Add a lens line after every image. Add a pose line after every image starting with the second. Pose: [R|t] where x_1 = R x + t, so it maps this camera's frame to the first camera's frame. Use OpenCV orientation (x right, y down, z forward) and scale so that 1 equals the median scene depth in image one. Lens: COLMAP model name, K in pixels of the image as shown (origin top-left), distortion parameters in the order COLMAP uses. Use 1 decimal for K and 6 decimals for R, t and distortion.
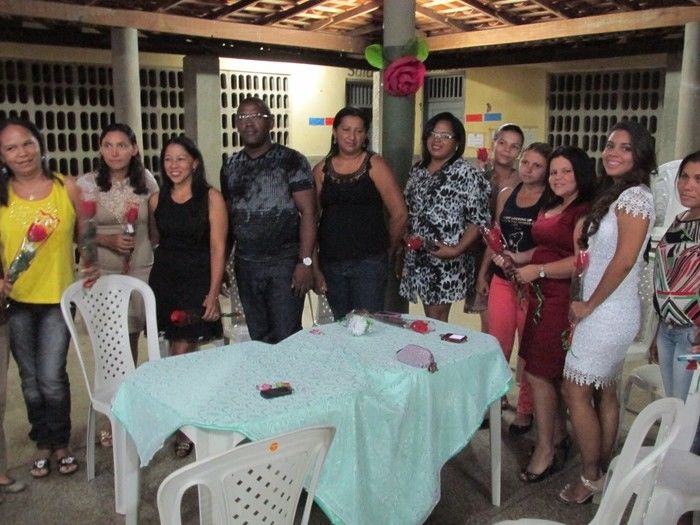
lens RADIAL K [[685.7, 0, 350.0], [0, 685.7, 262.5], [0, 0, 1]] dist [-0.042736, -0.020731]
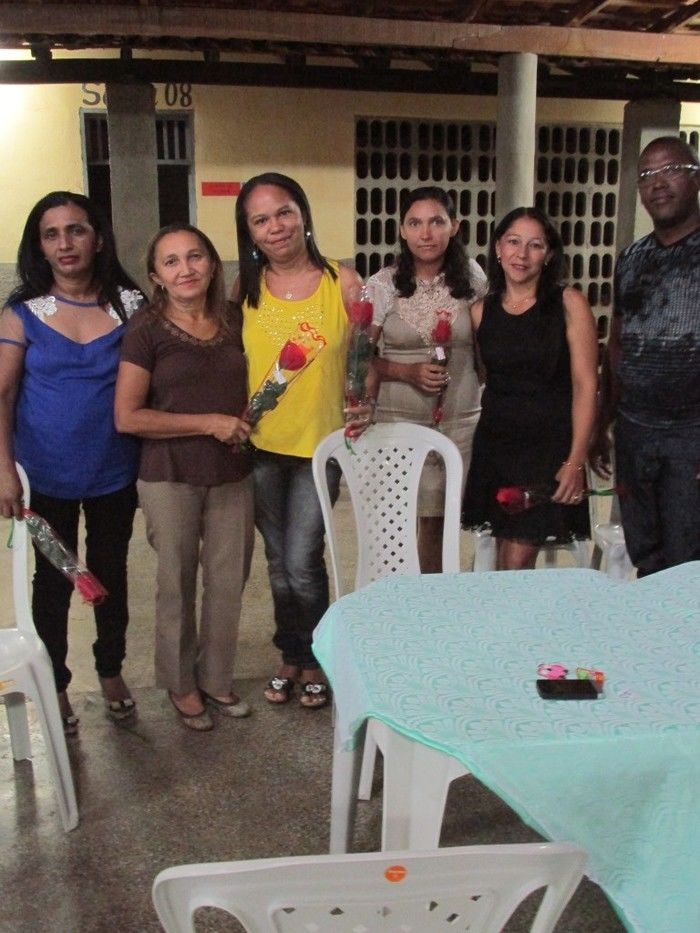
lens RADIAL K [[914.0, 0, 350.0], [0, 914.0, 466.5], [0, 0, 1]] dist [-0.042736, -0.020731]
pose [[0.847071, 0.127124, -0.516053, 0.057443], [-0.094198, 0.991511, 0.089626, -0.013986], [0.523066, -0.027308, 0.851855, 0.238385]]
